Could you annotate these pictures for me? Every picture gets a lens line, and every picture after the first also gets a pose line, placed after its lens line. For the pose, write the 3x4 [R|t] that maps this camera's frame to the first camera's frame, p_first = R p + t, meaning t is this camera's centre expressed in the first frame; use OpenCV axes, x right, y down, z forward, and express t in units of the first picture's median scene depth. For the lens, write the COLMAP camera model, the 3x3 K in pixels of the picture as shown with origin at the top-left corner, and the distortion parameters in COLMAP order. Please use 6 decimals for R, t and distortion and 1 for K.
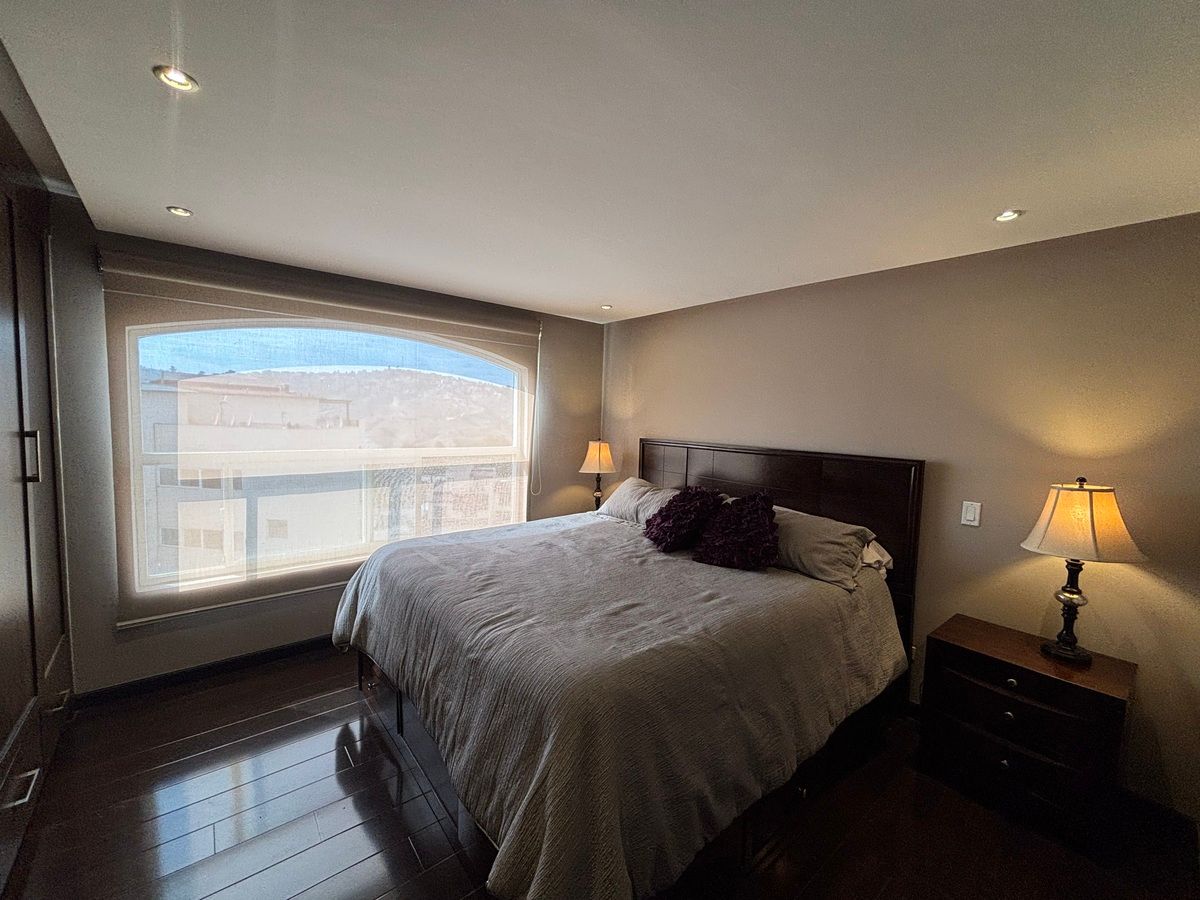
lens RADIAL K [[479.9, 0, 600.3], [0, 479.9, 450.0], [0, 0, 1]] dist [0.000932, -0.000101]
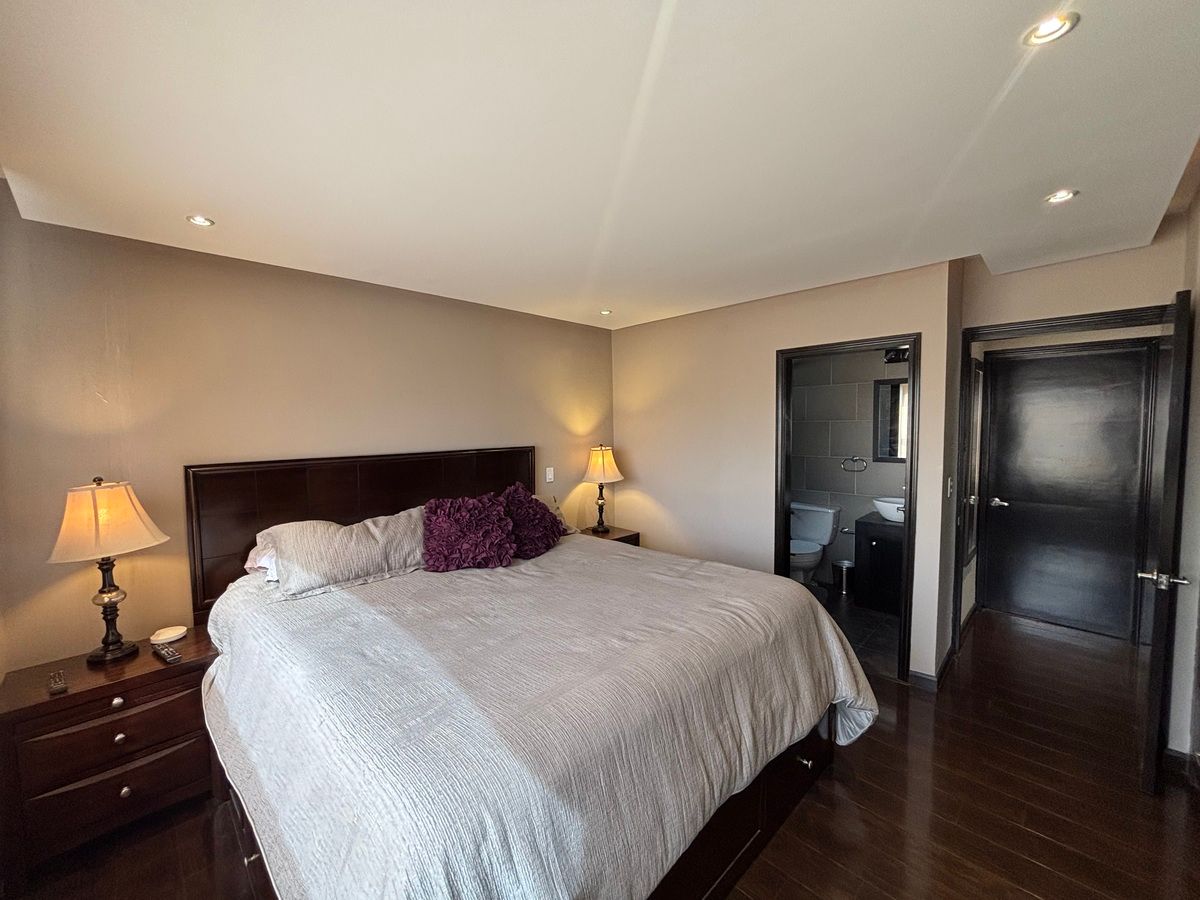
lens RADIAL K [[479.9, 0, 601.5], [0, 479.9, 451.0], [0, 0, 1]] dist [0.000932, -0.000101]
pose [[-0.107818, -0.089553, 0.990129, -0.073274], [0.076873, 0.992202, 0.098112, -0.008067], [-0.991194, 0.086693, -0.100093, 0.082169]]
